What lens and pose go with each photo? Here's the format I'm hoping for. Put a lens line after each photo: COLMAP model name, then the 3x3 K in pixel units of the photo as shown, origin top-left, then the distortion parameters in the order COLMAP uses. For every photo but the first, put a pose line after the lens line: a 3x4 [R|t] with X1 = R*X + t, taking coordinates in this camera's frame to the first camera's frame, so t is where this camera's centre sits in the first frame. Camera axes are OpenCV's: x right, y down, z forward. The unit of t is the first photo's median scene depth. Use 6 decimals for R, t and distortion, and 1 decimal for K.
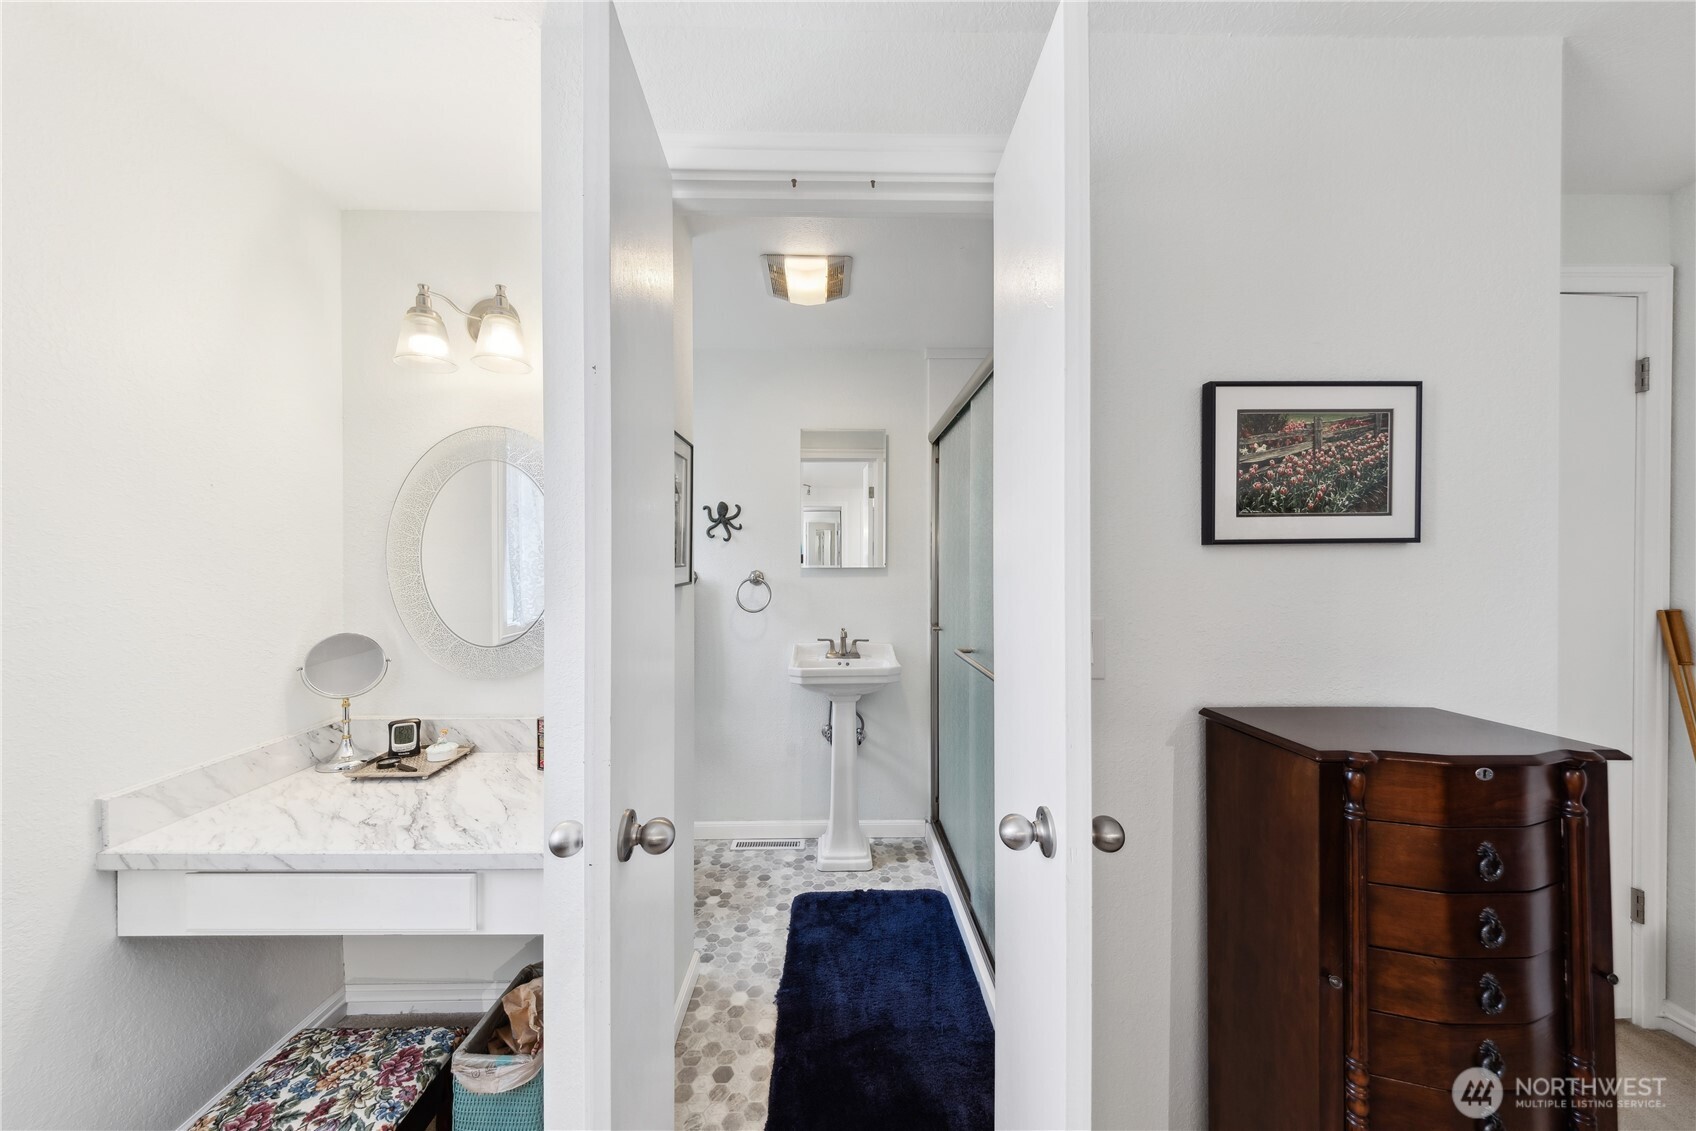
lens RADIAL K [[605.8, 0, 854.2], [0, 605.8, 557.6], [0, 0, 1]] dist [-0.002665, -0.000200]
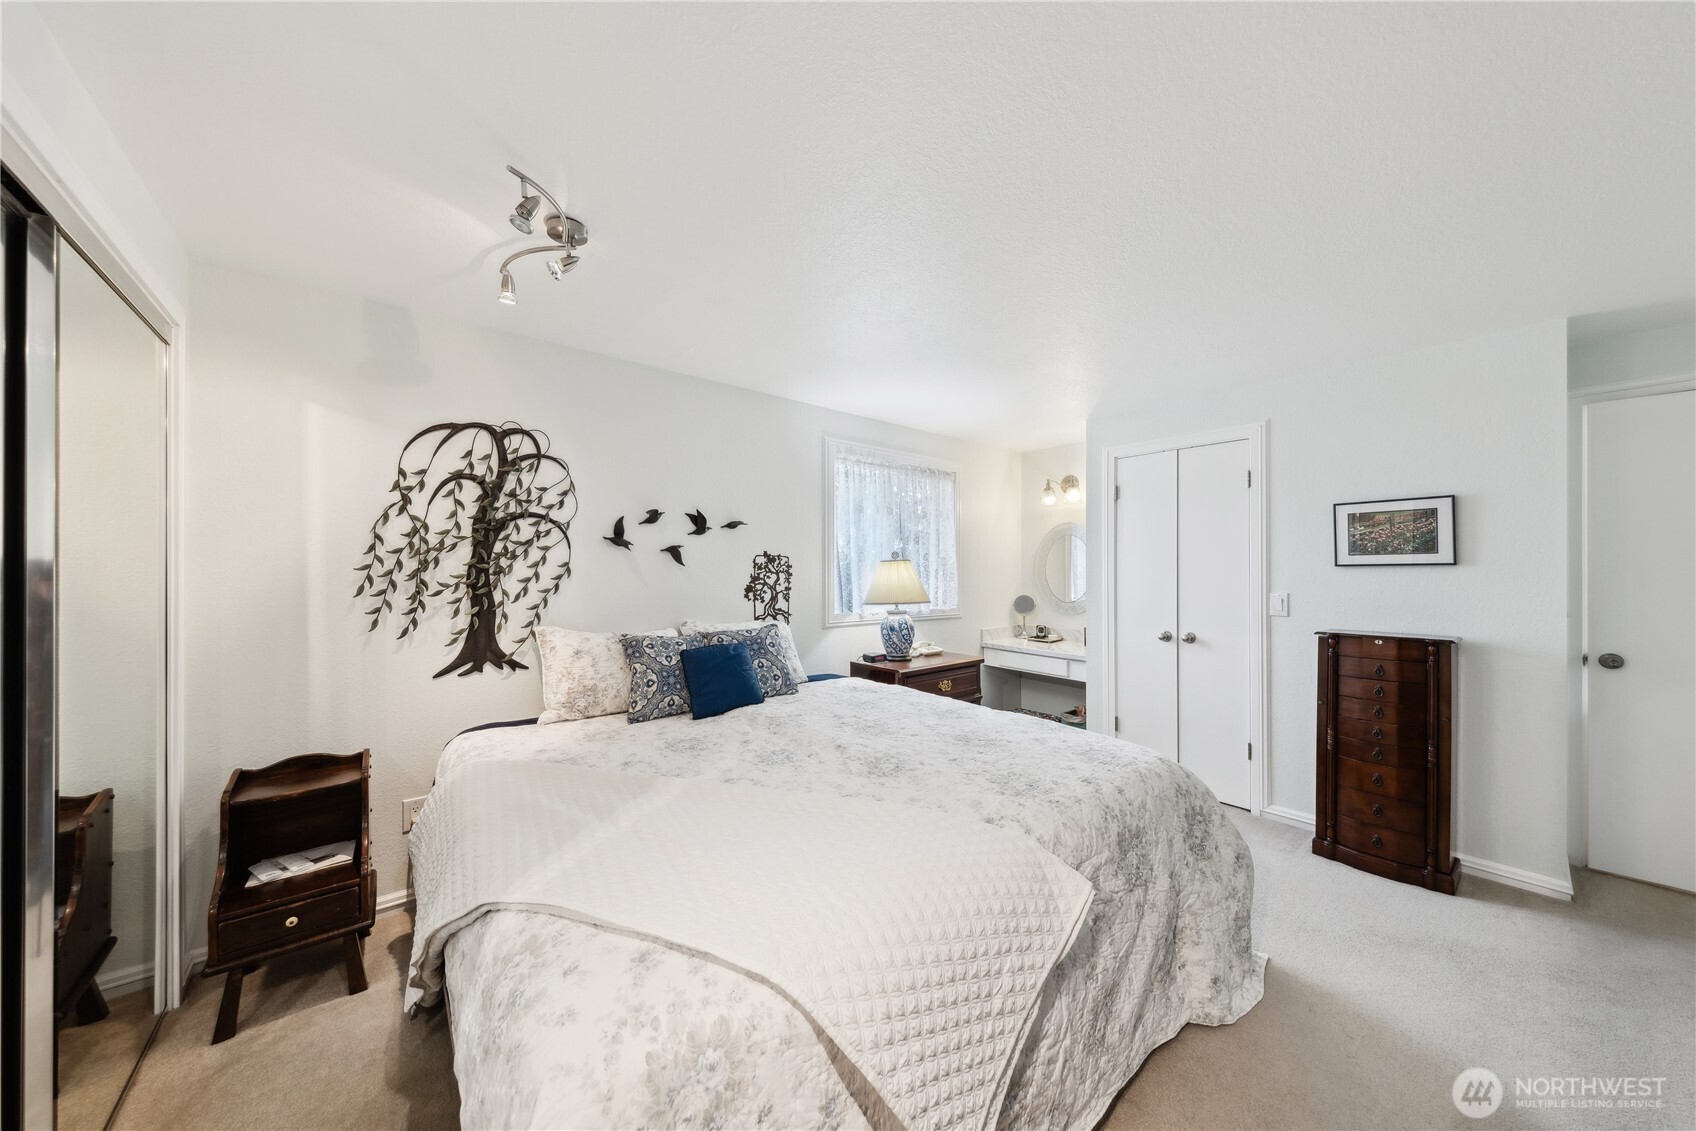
lens RADIAL K [[557.4, 0, 848.7], [0, 557.4, 567.6], [0, 0, 1]] dist [0.002076, -0.000022]
pose [[0.634514, -0.001422, -0.772910, 1.086130], [-0.003018, 0.999986, -0.004318, 0.000884], [0.772906, 0.005073, 0.634501, -2.069342]]
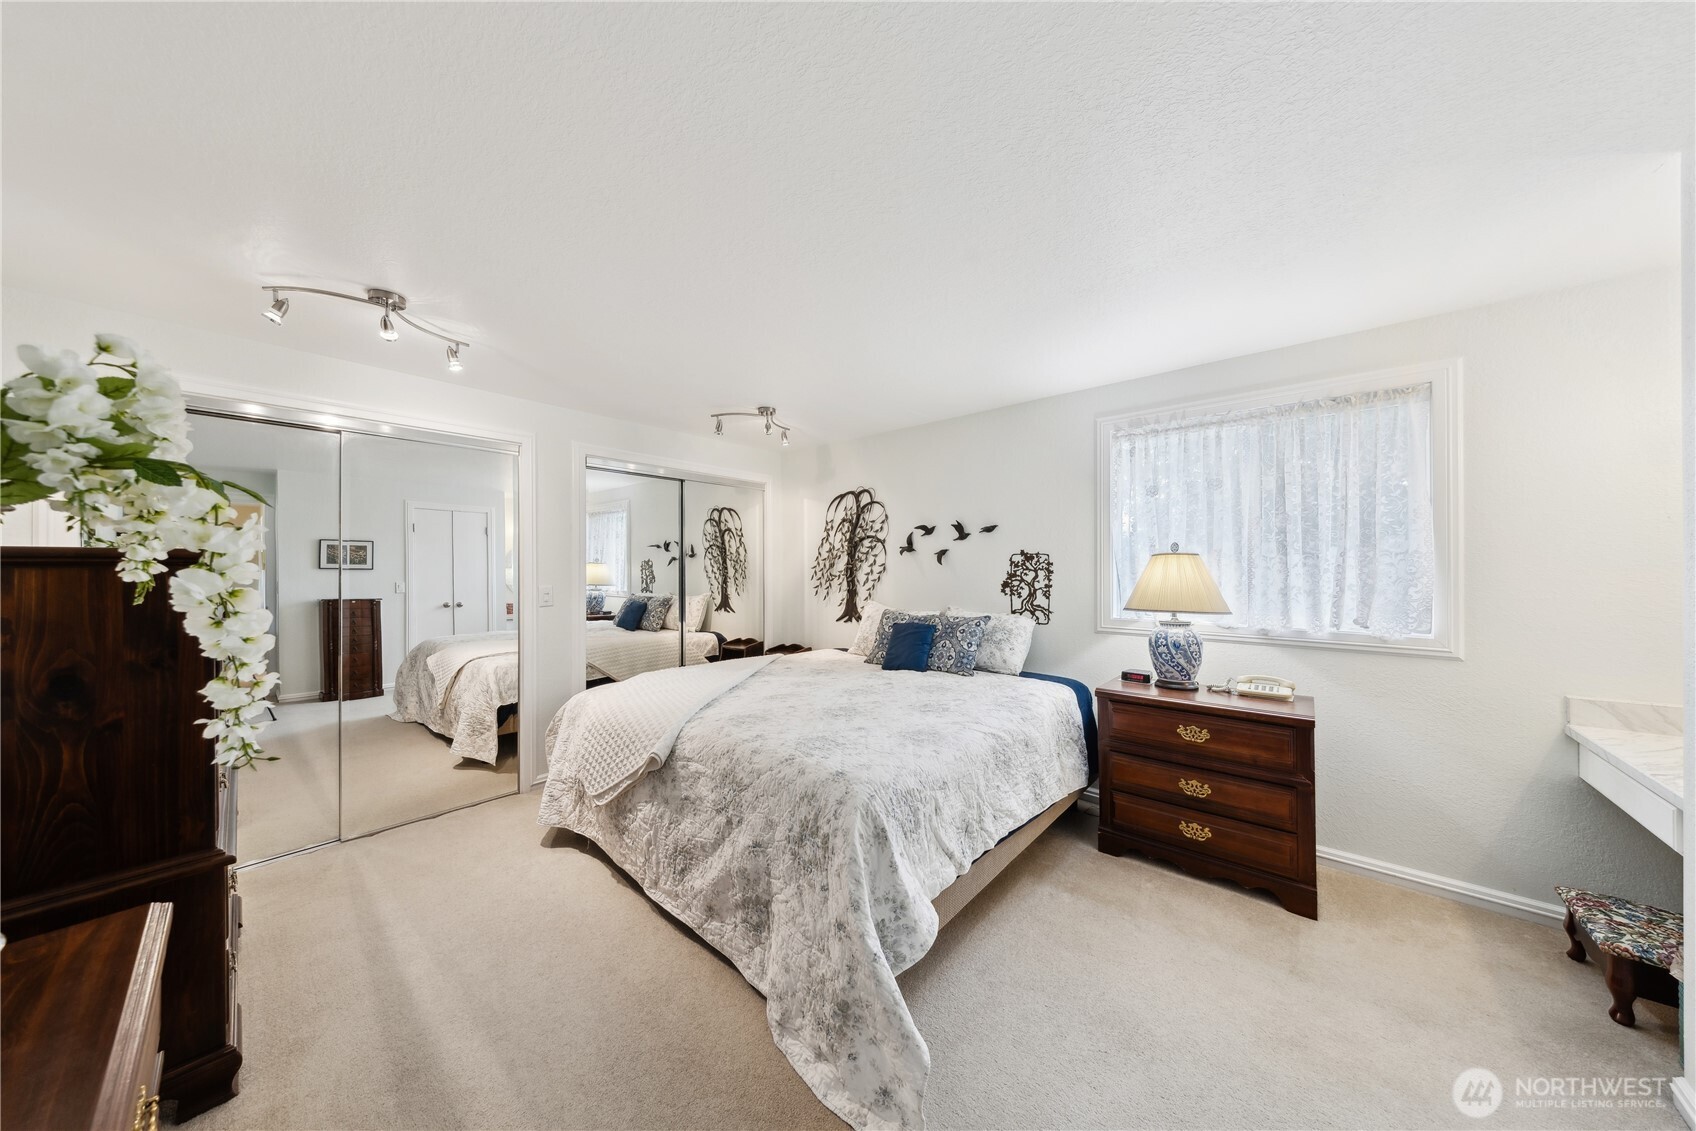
lens RADIAL K [[531.1, 0, 838.9], [0, 531.1, 567.9], [0, 0, 1]] dist [0.002297, 0.000033]
pose [[-0.670520, 0.000920, -0.741890, 1.427539], [0.001348, 0.999999, 0.000022, 0.001995], [0.741890, -0.000986, -0.670521, 0.431659]]
